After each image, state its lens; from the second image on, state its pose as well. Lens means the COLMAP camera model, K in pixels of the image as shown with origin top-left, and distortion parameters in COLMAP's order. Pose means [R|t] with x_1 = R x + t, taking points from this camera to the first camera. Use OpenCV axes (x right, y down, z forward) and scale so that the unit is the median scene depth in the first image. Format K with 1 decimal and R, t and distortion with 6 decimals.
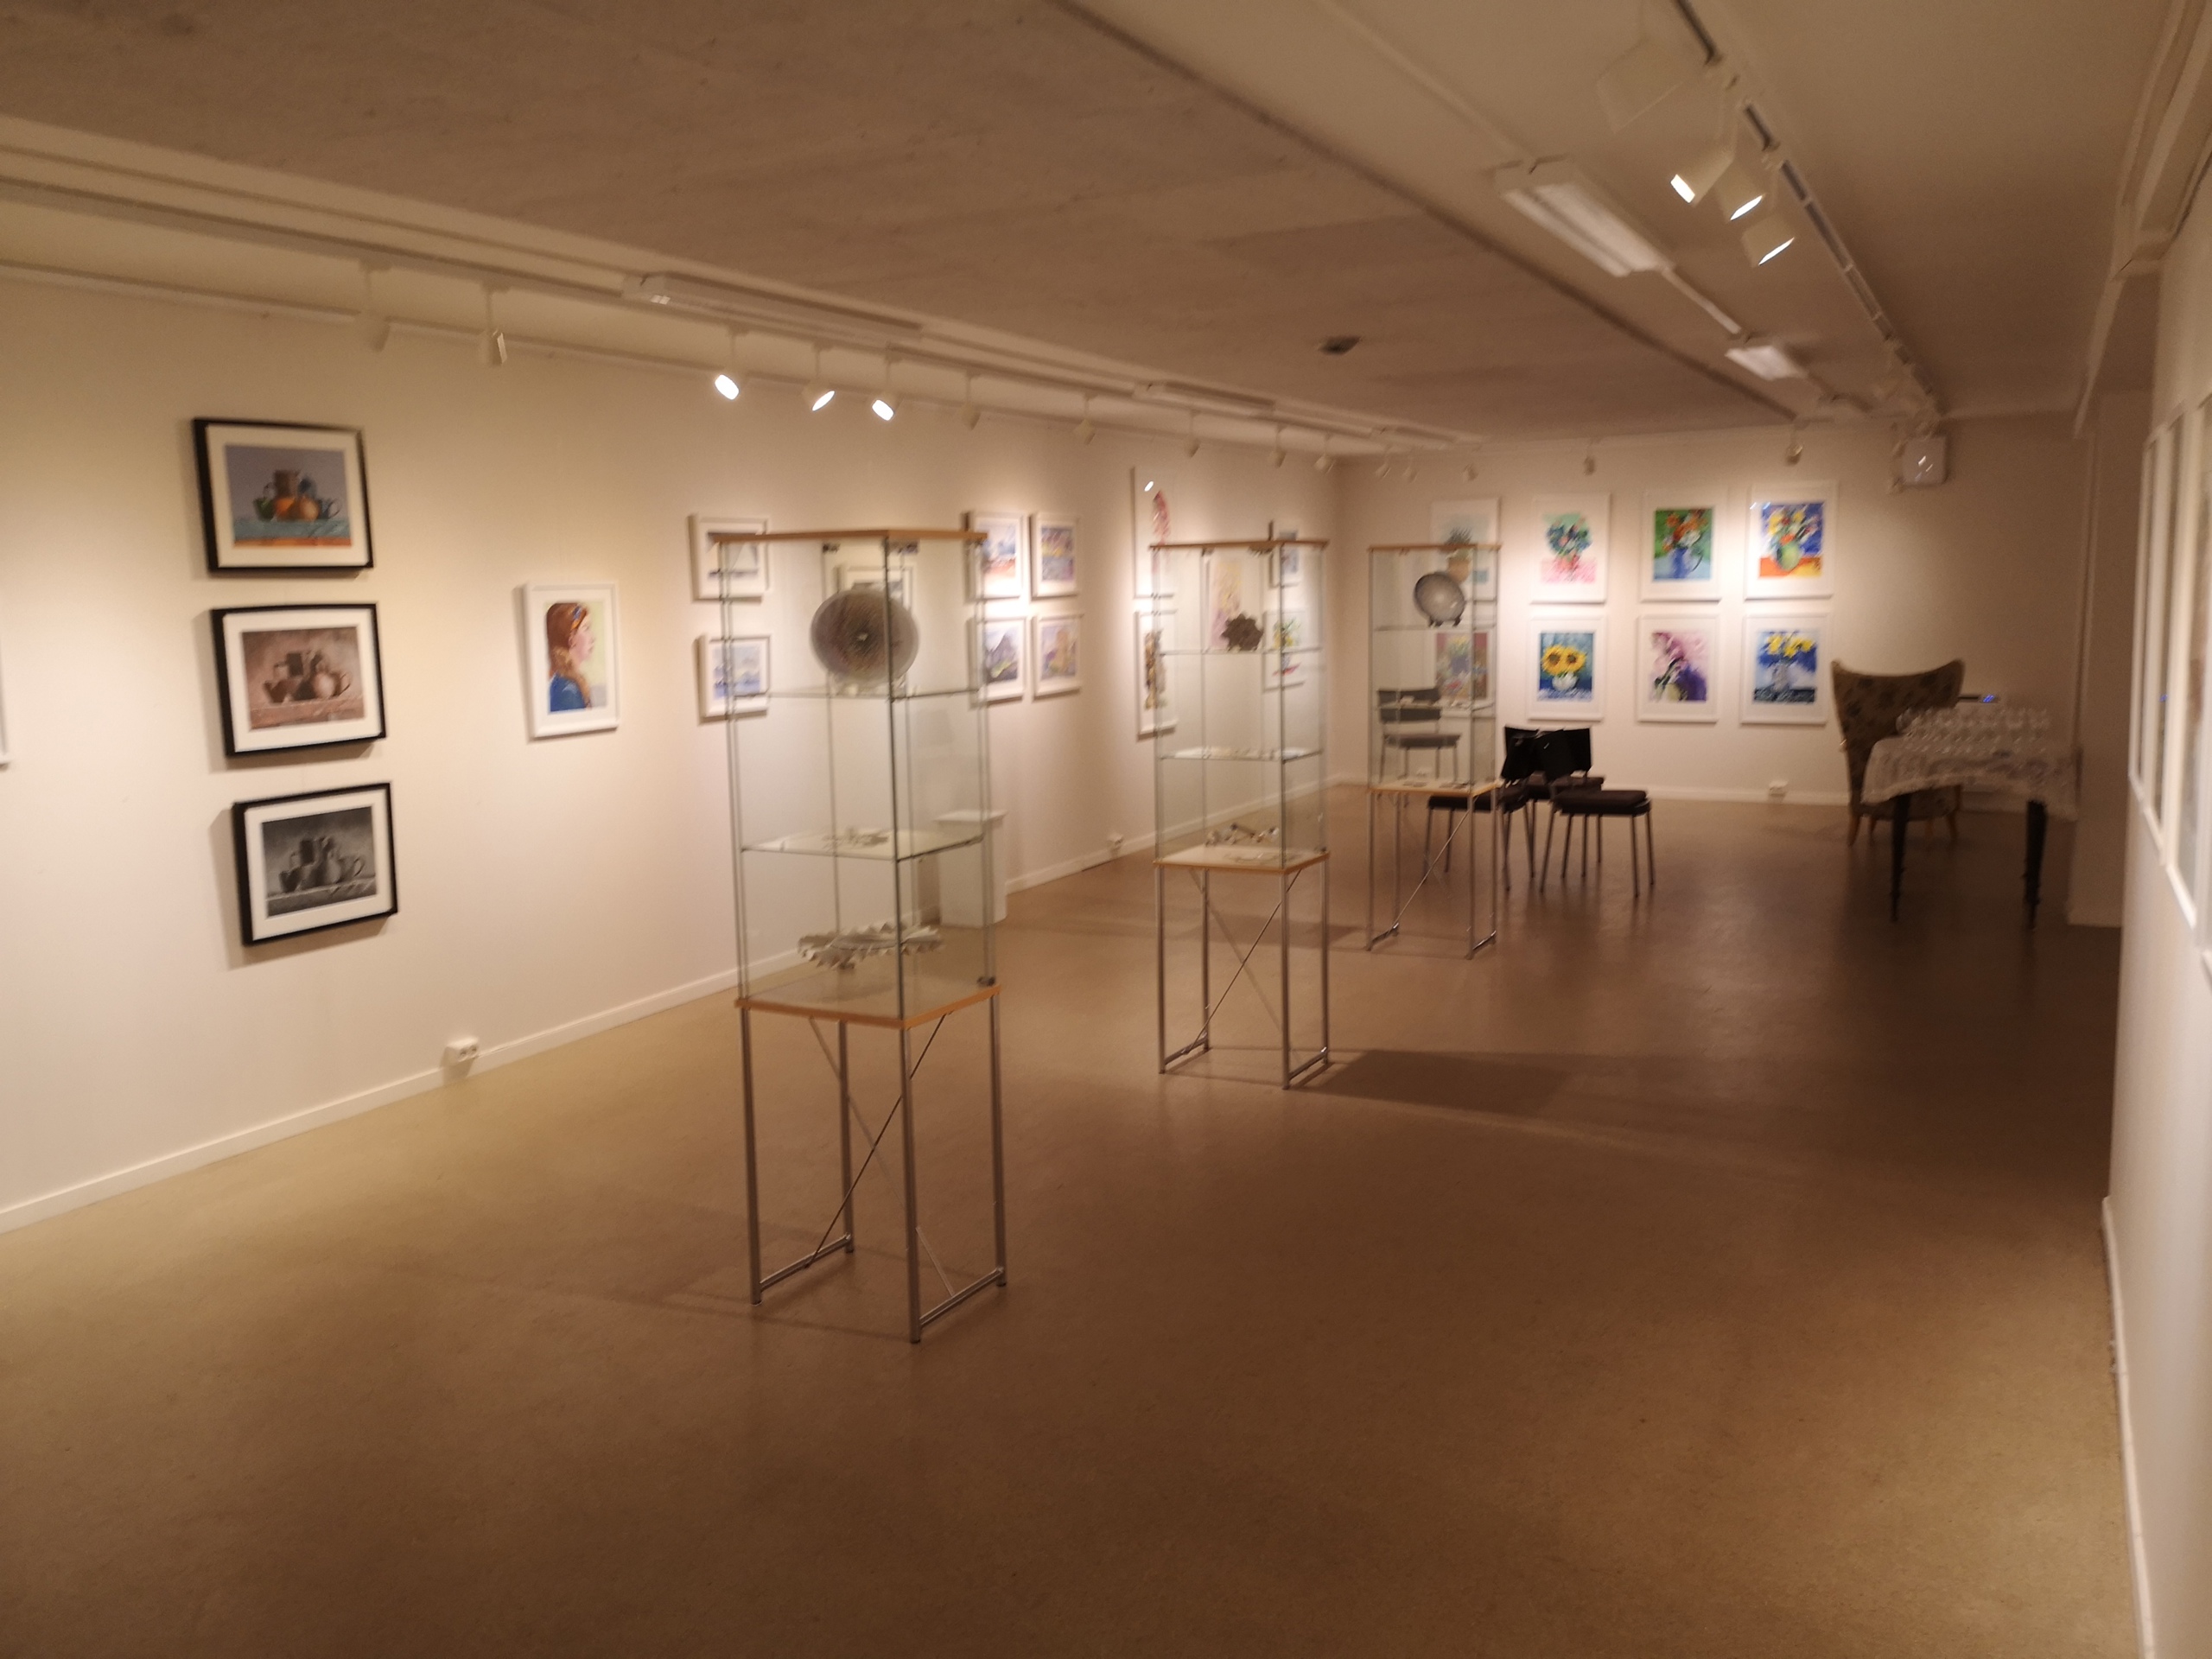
lens RADIAL K [[1699.7, 0, 1115.3], [0, 1699.7, 826.0], [0, 0, 1]] dist [0.020493, -0.018871]
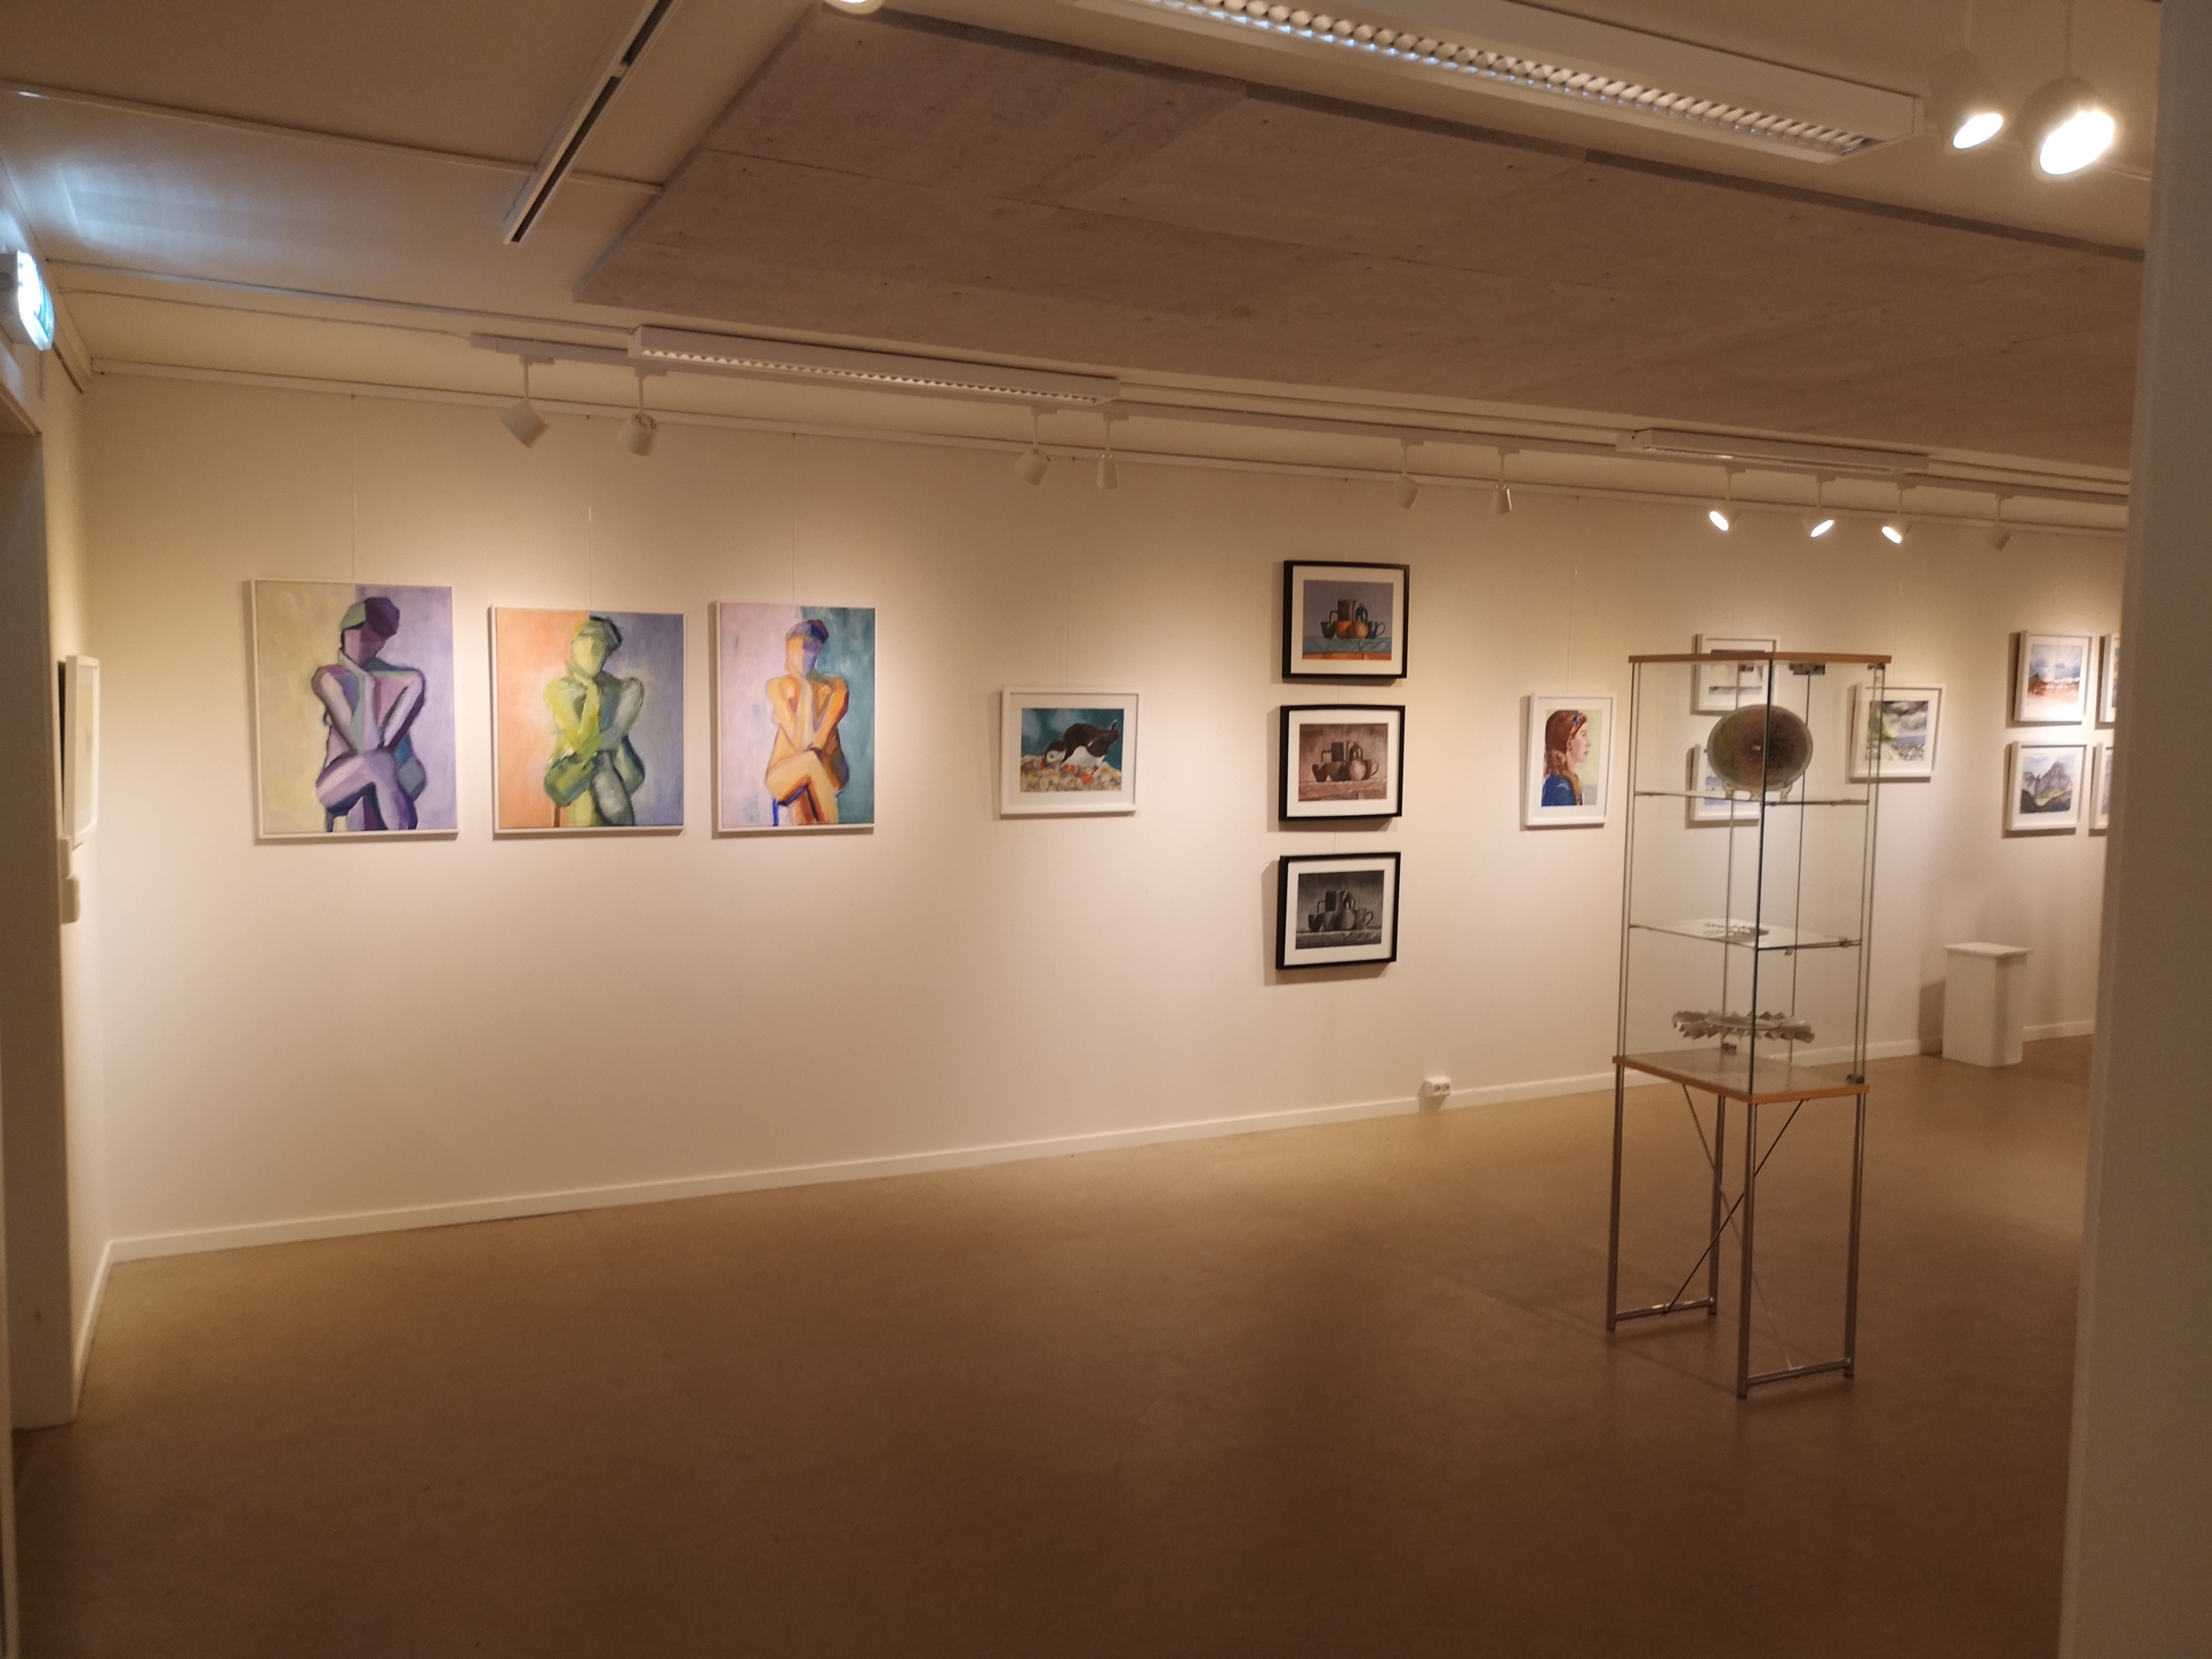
lens RADIAL K [[1699.7, 0, 1100.3], [0, 1699.7, 827.9], [0, 0, 1]] dist [0.020493, -0.018871]
pose [[0.801799, 0.076045, -0.592736, 0.127597], [-0.113718, 0.993162, -0.026409, 0.014061], [0.586674, 0.088579, 0.804964, -0.107526]]
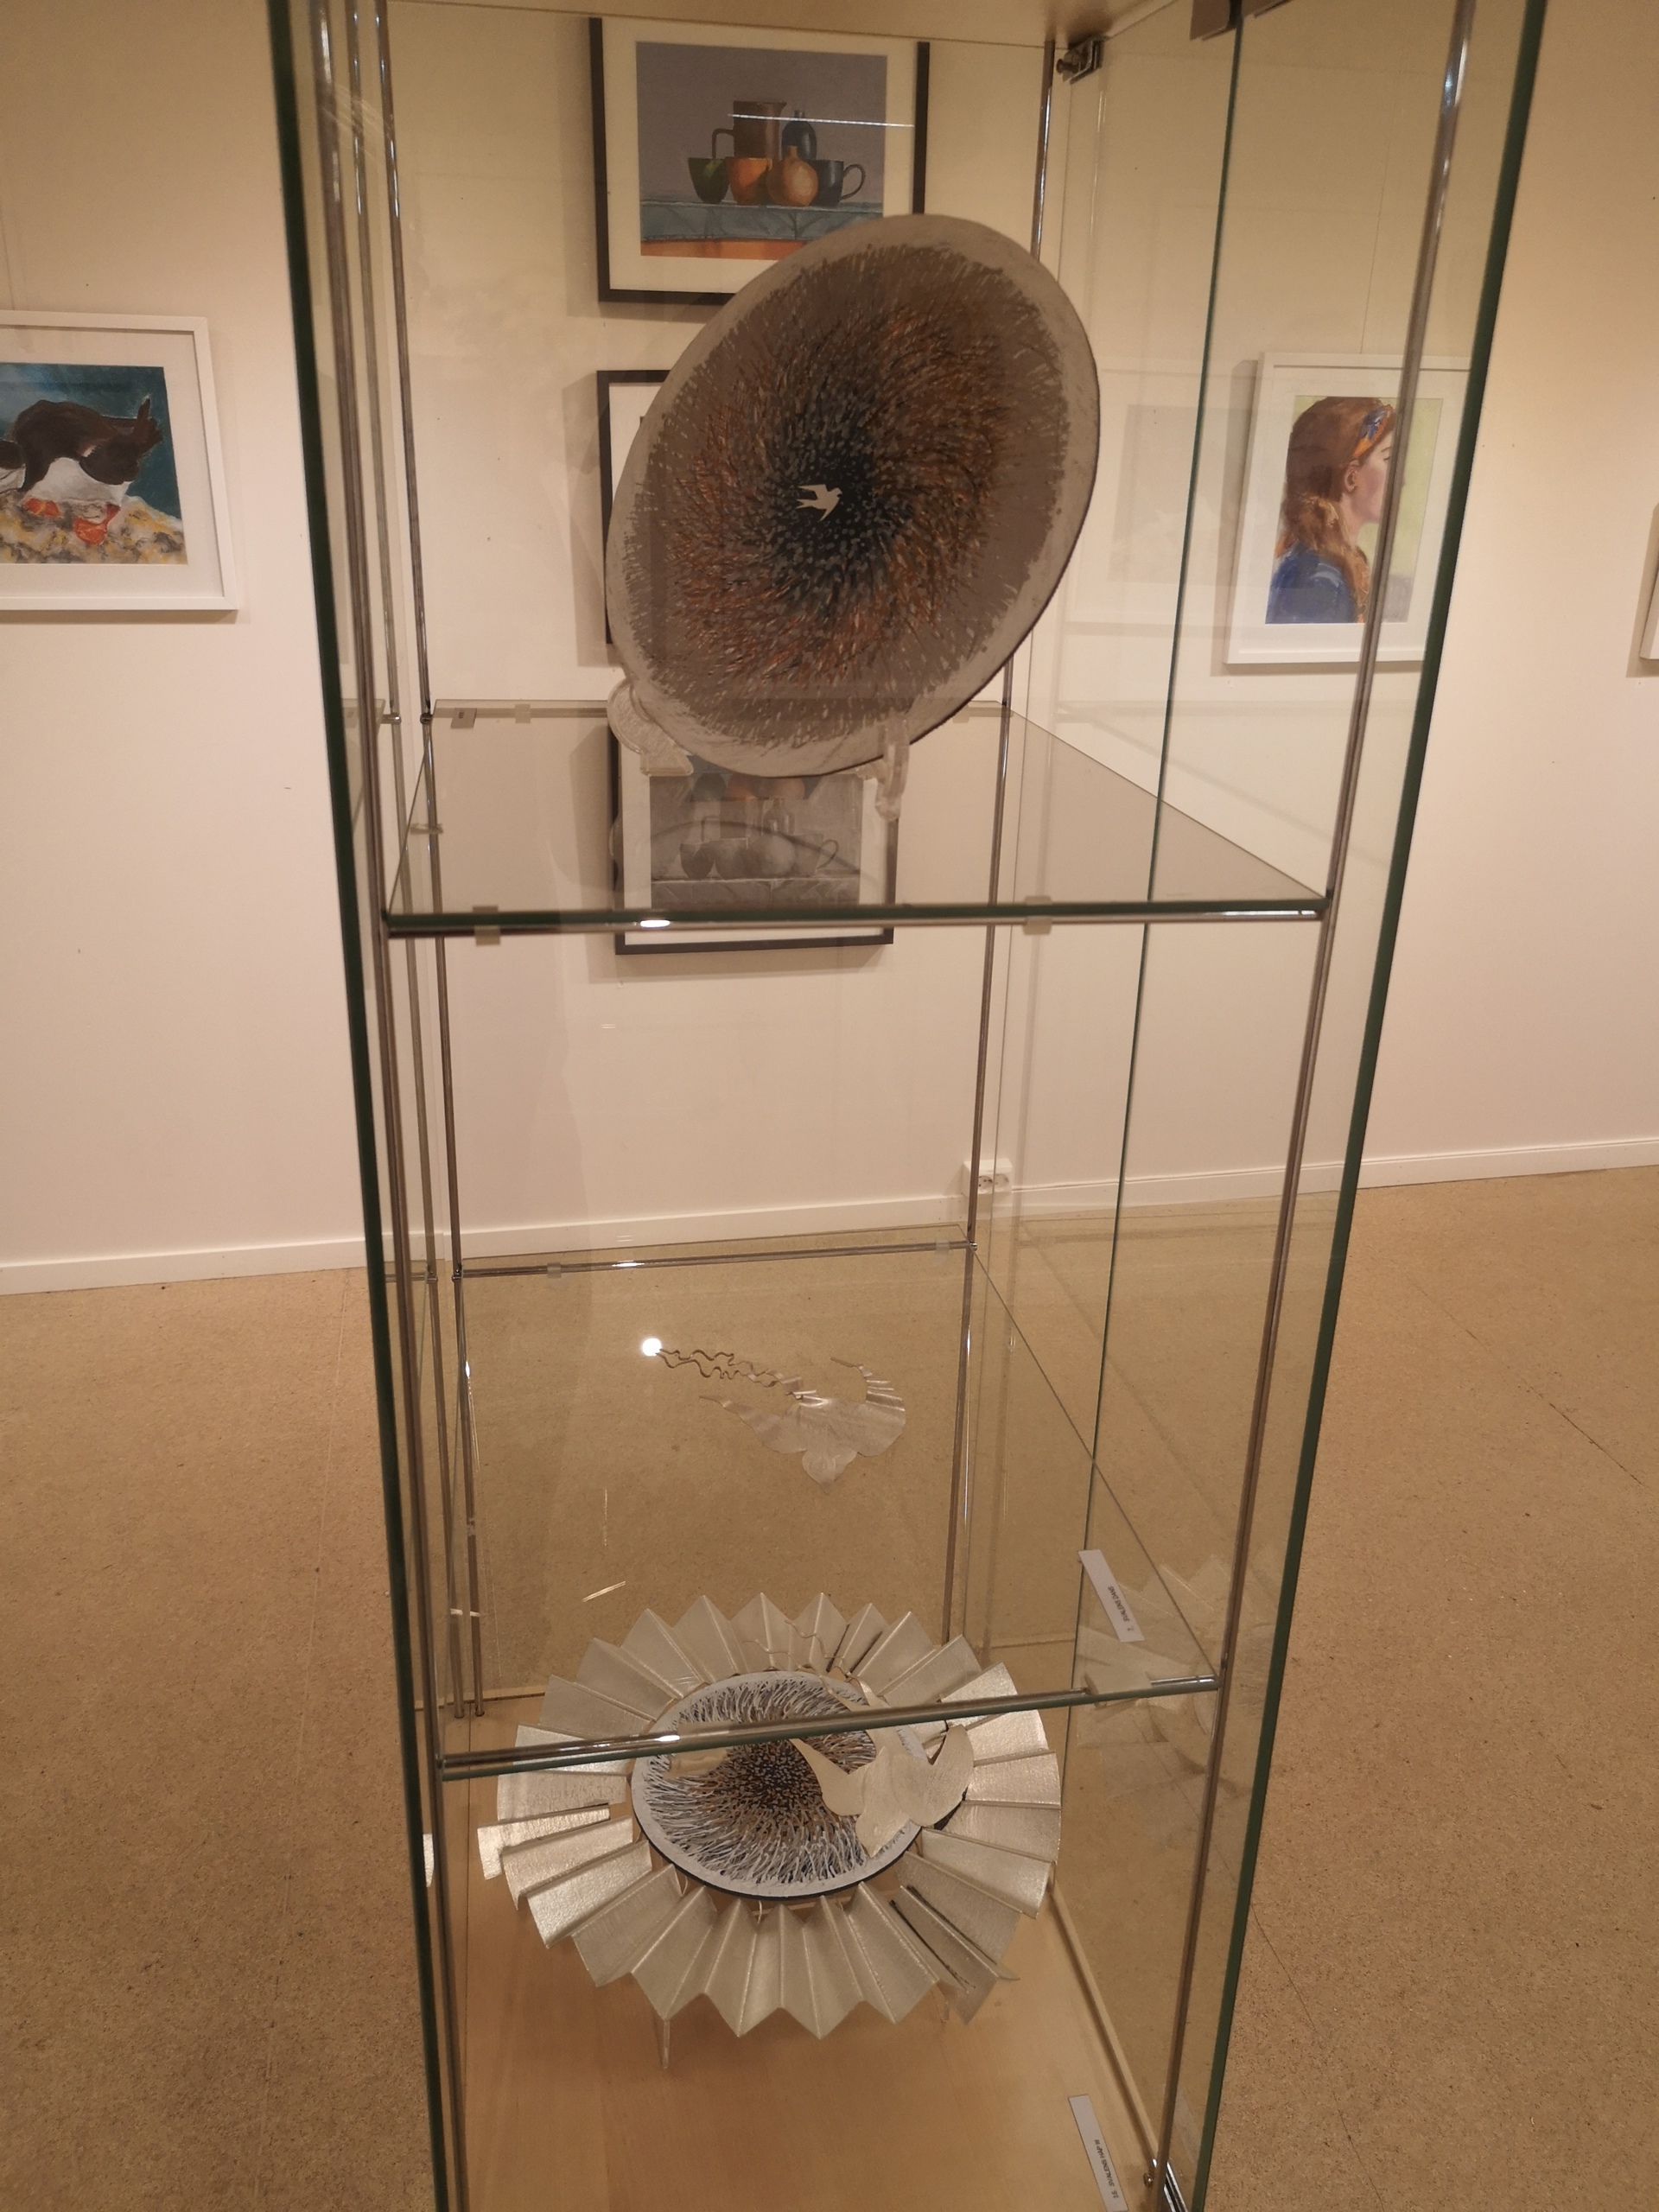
lens RADIAL K [[1699.7, 0, 835.5], [0, 1699.7, 1095.6], [0, 0, 1]] dist [0.020493, -0.018871]
pose [[0.632364, 0.319142, -0.705878, 0.001762], [-0.147503, 0.944131, 0.294720, -0.075726], [0.760499, -0.082252, 0.644109, 0.649729]]
